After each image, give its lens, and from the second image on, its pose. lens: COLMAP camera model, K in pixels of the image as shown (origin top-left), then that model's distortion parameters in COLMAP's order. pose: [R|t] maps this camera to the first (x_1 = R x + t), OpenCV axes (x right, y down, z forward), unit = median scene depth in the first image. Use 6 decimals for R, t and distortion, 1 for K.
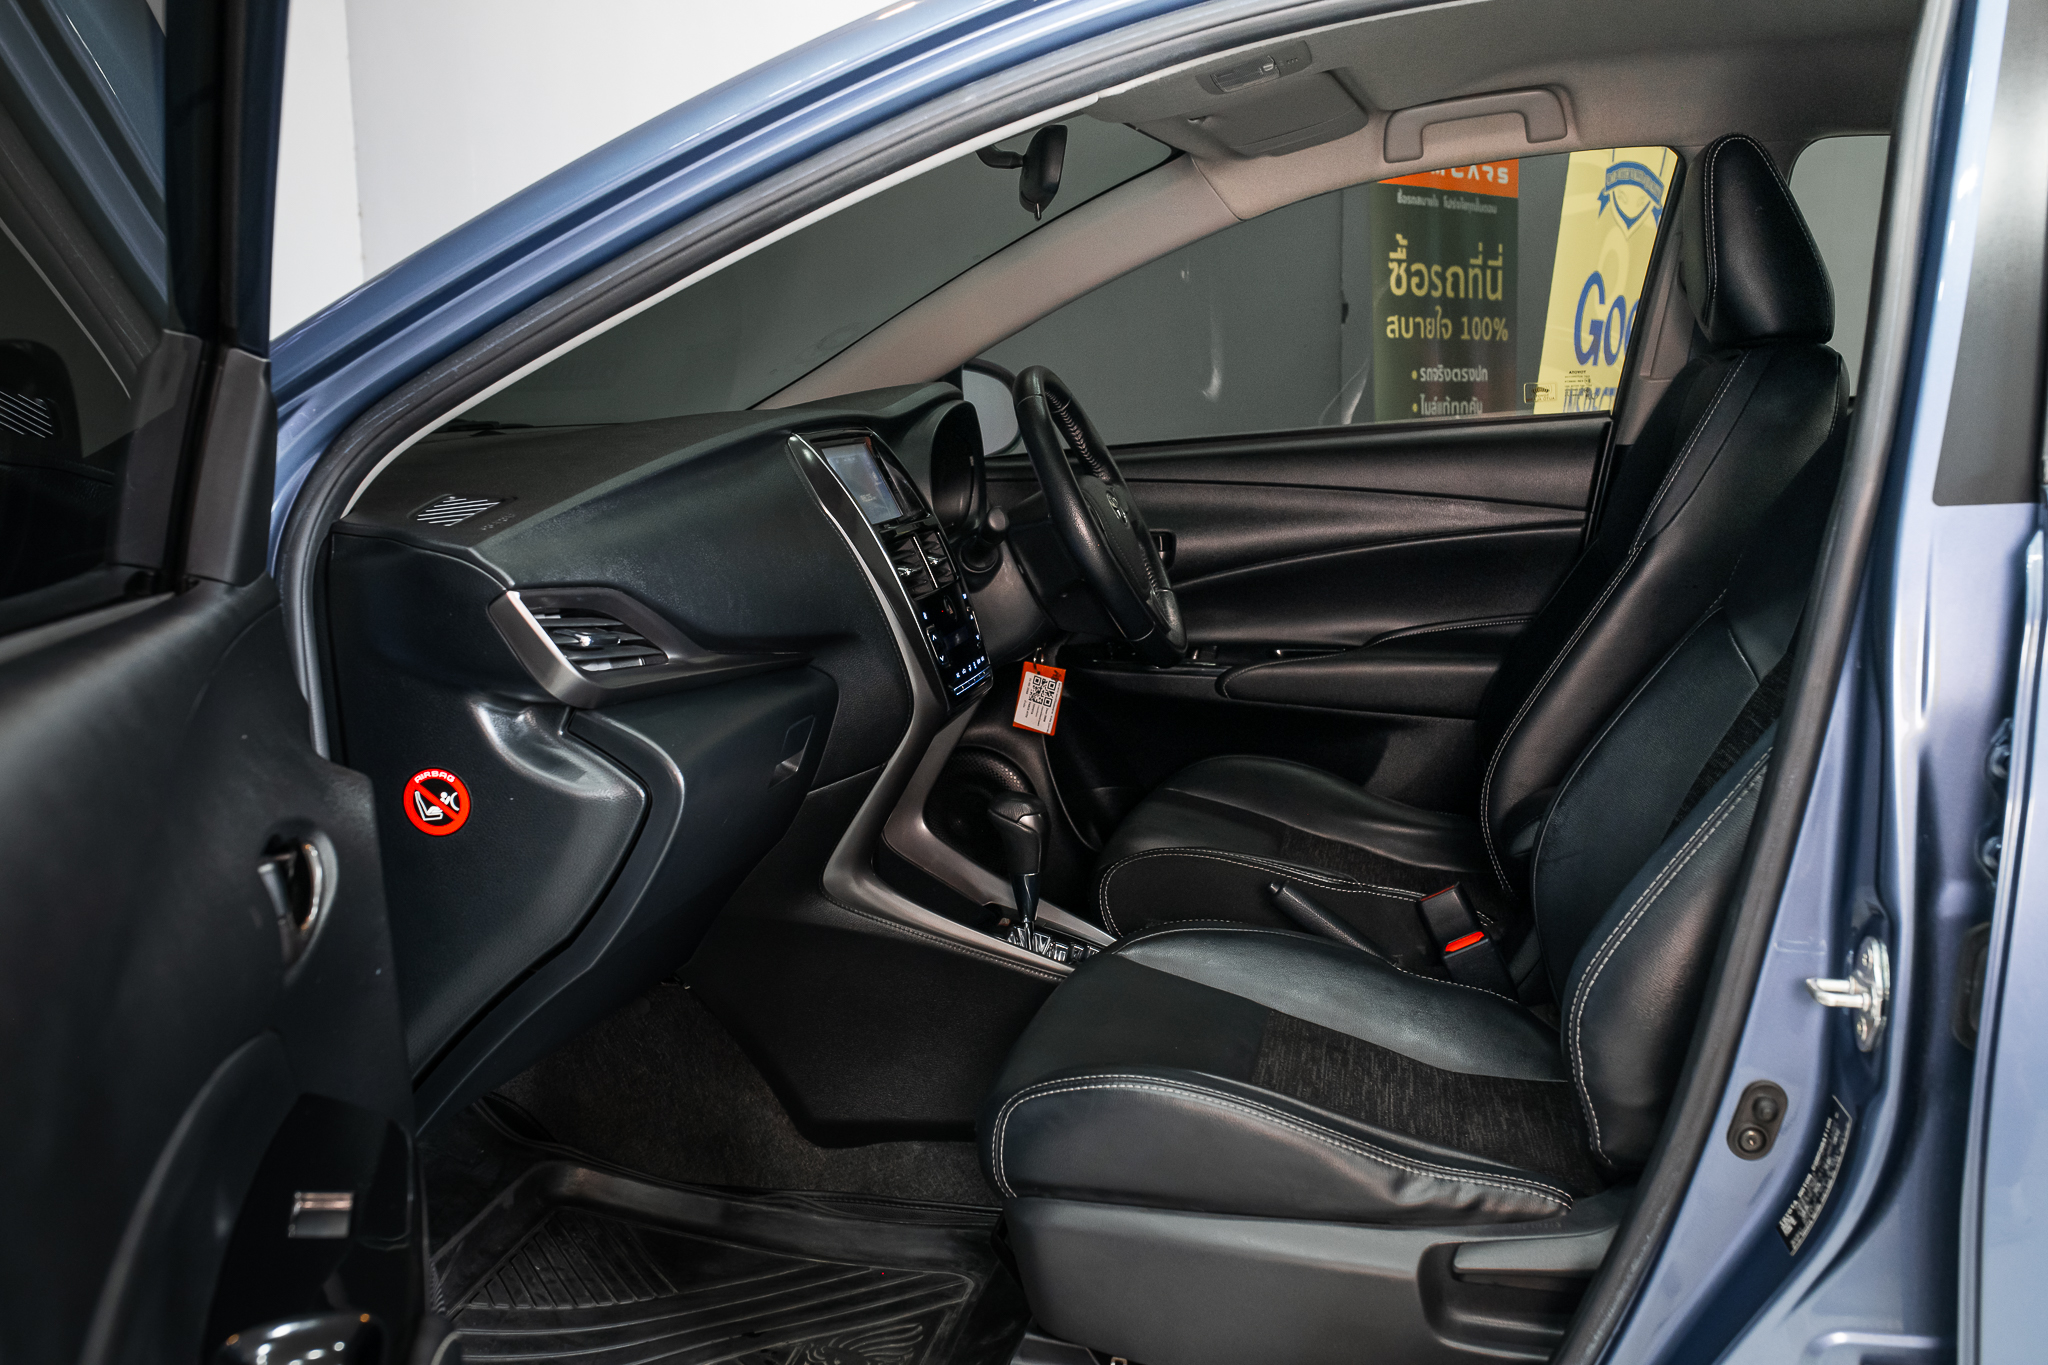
lens RADIAL K [[1945.6, 0, 1017.0], [0, 1945.6, 695.2], [0, 0, 1]] dist [-0.088827, 0.107116]
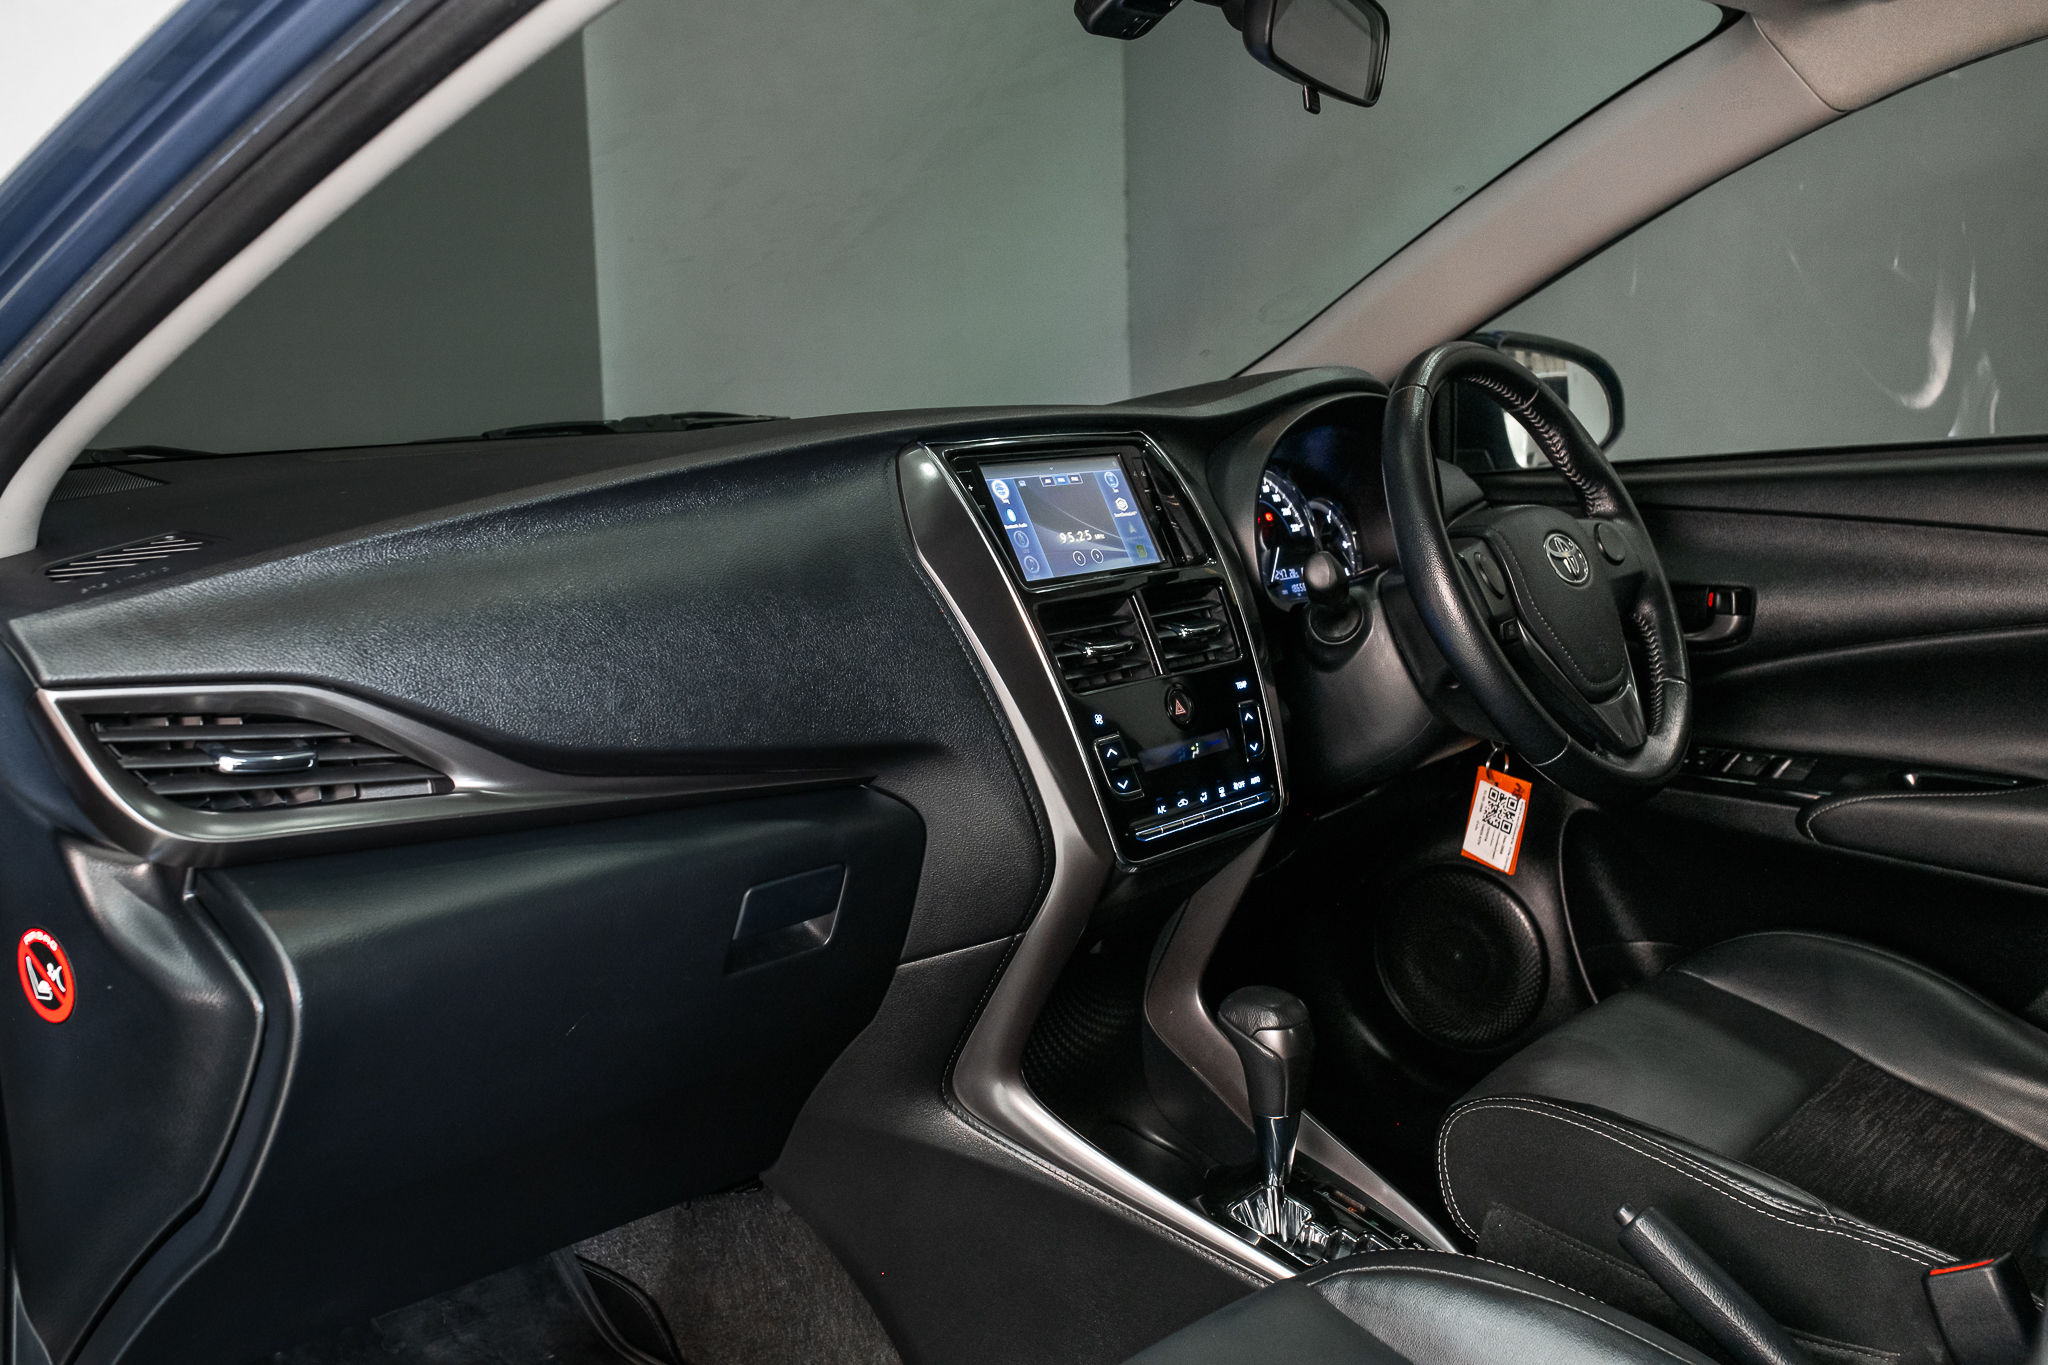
lens RADIAL K [[1945.6, 0, 1017.0], [0, 1945.6, 695.2], [0, 0, 1]] dist [-0.088827, 0.107116]
pose [[0.880792, 0.070592, -0.468212, 0.219820], [-0.067393, 0.997447, 0.023606, -0.057857], [0.468683, 0.010762, 0.883301, 0.370034]]
